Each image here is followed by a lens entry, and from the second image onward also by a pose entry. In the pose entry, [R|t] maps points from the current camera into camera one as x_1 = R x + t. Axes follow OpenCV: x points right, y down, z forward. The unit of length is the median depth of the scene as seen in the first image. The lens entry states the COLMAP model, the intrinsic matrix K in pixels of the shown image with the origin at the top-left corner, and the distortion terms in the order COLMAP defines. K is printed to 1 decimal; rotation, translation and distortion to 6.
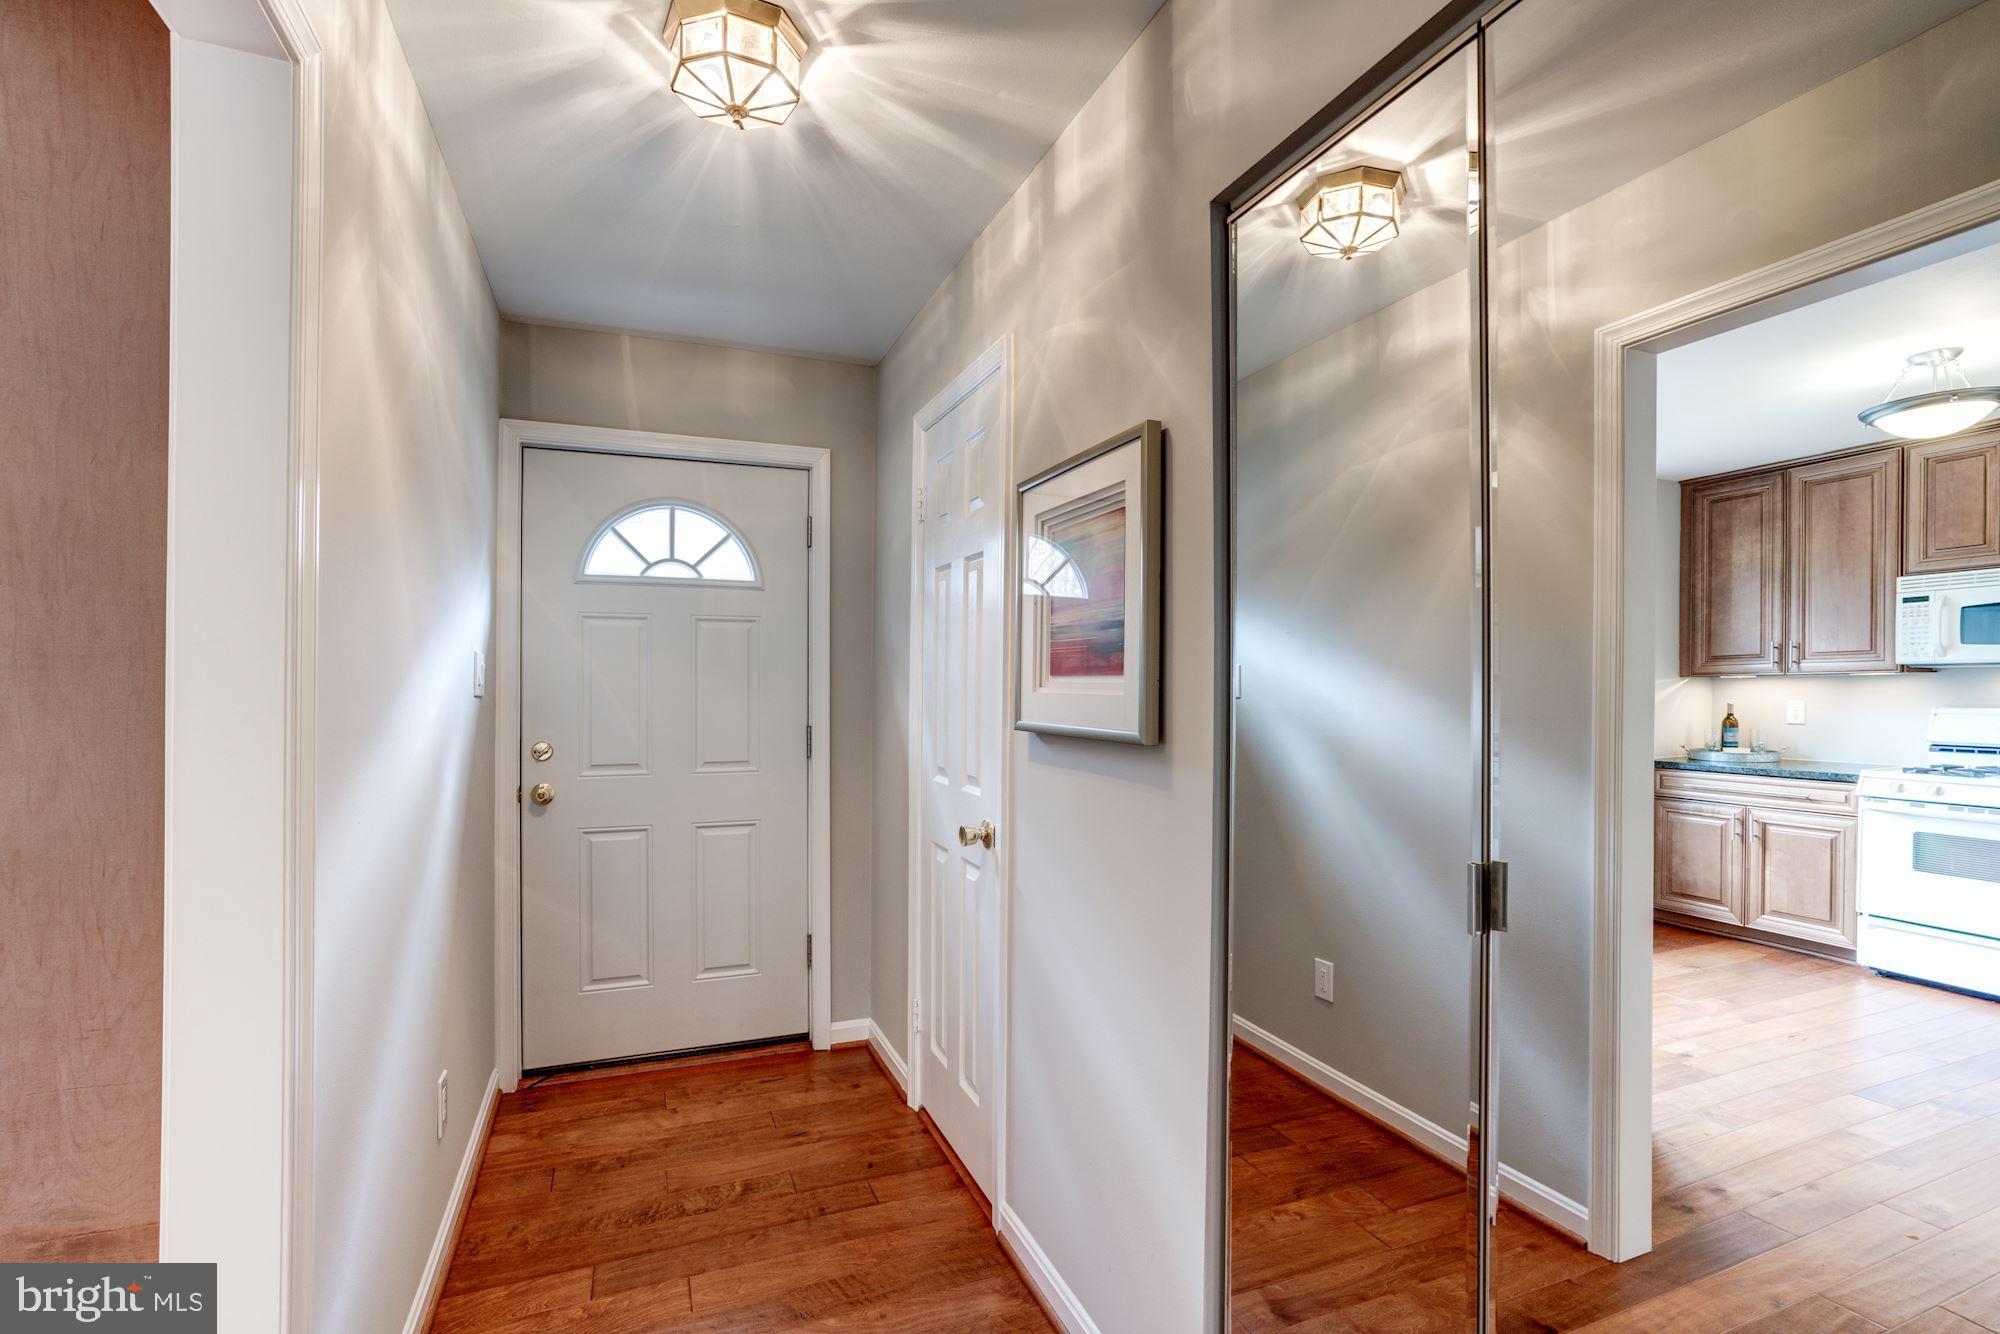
lens RADIAL K [[908.2, 0, 998.4], [0, 908.2, 684.6], [0, 0, 1]] dist [-0.008620, 0.001055]
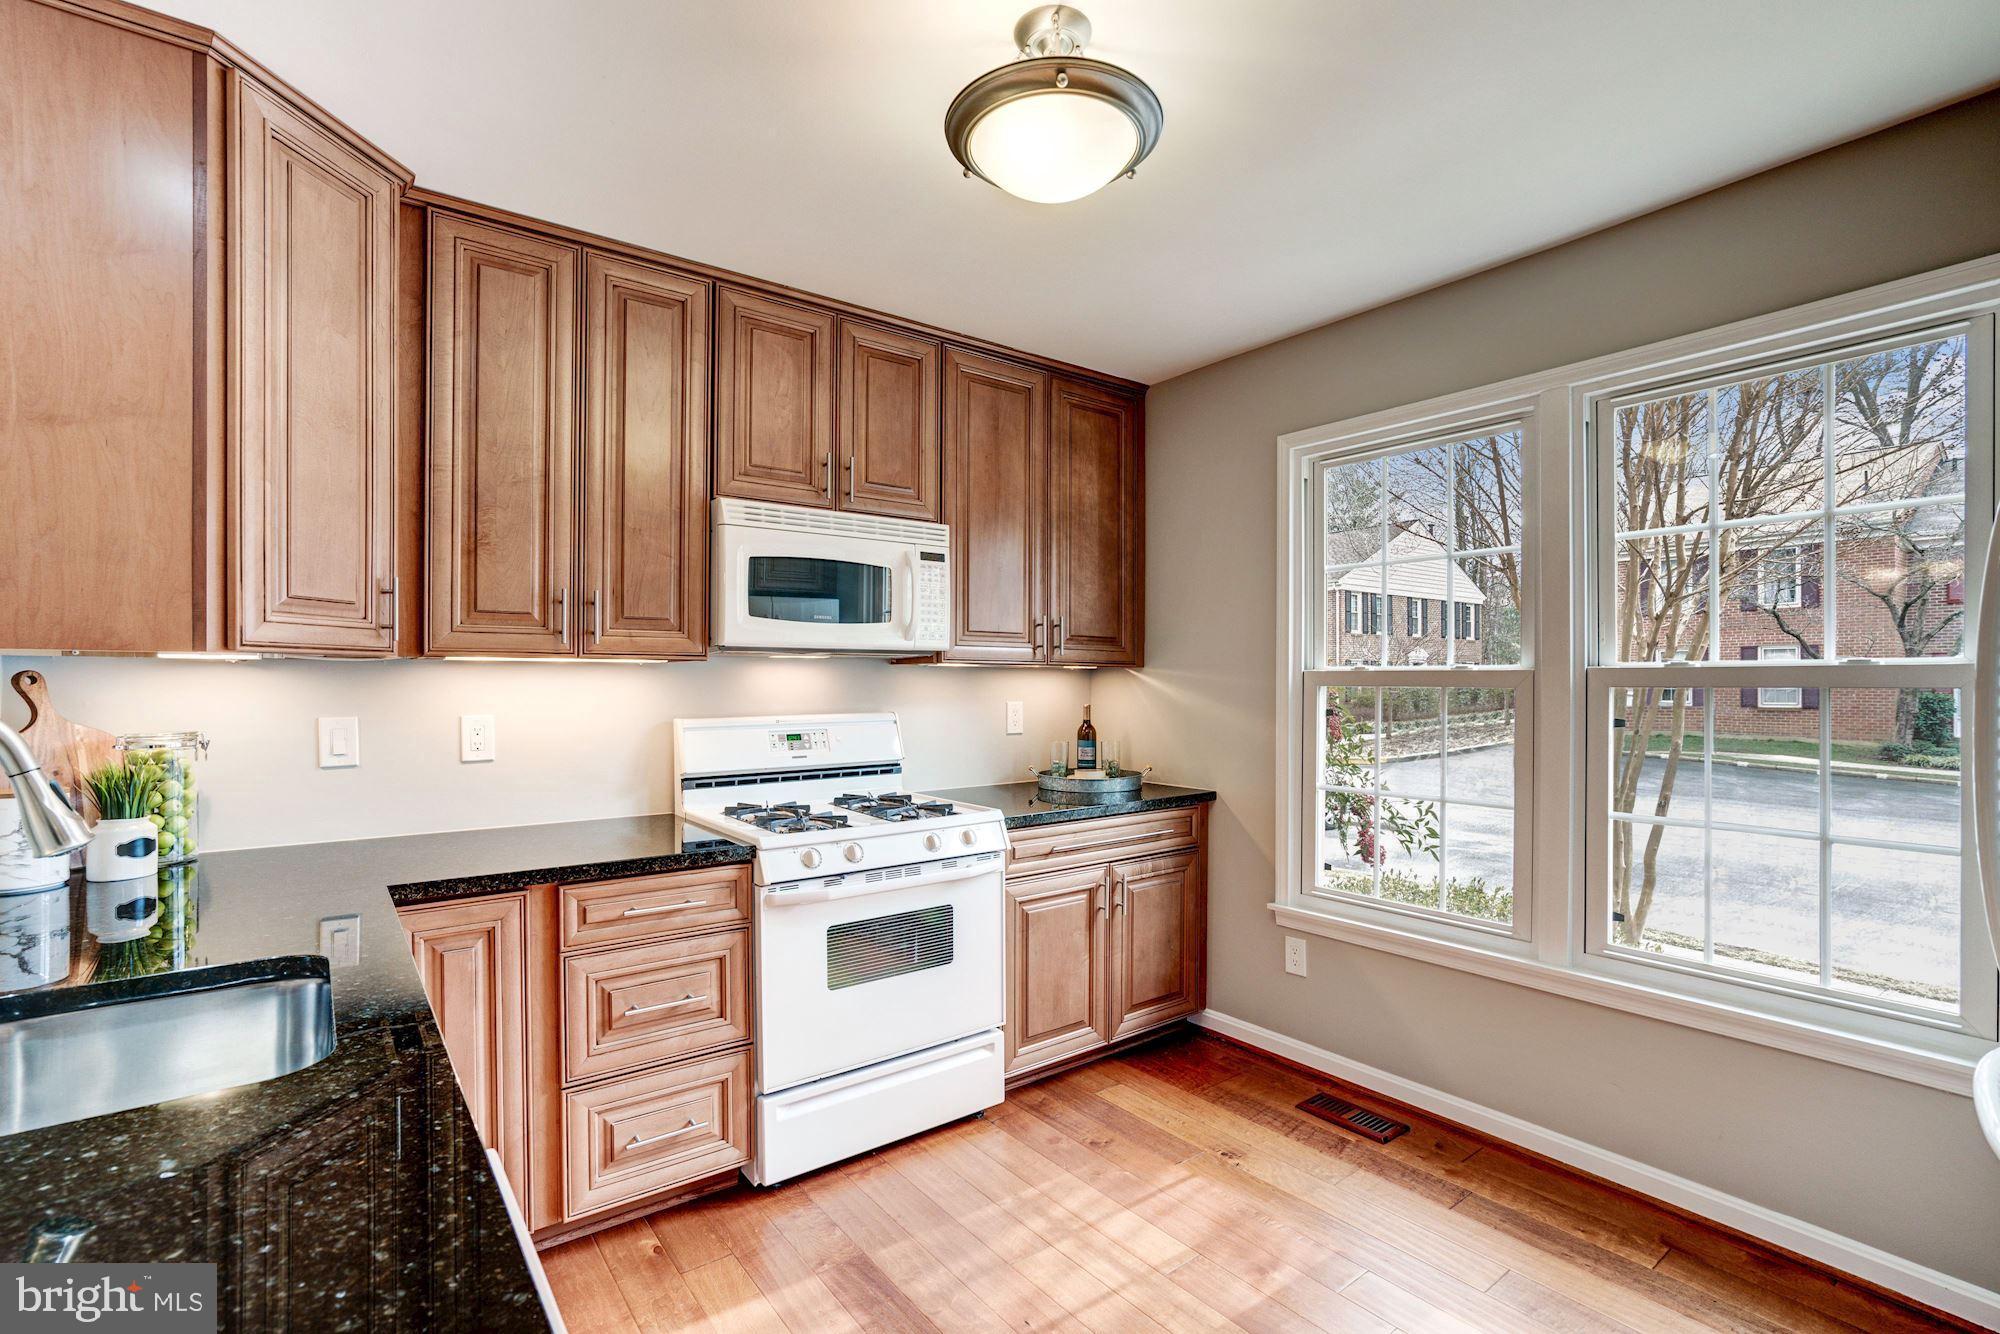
lens RADIAL K [[908.2, 0, 998.4], [0, 908.2, 684.6], [0, 0, 1]] dist [-0.008620, 0.001055]
pose [[-0.241485, -0.004076, 0.970396, 0.375623], [0.003285, 0.999982, 0.005018, -0.000861], [-0.970399, 0.004400, -0.241467, 0.983194]]
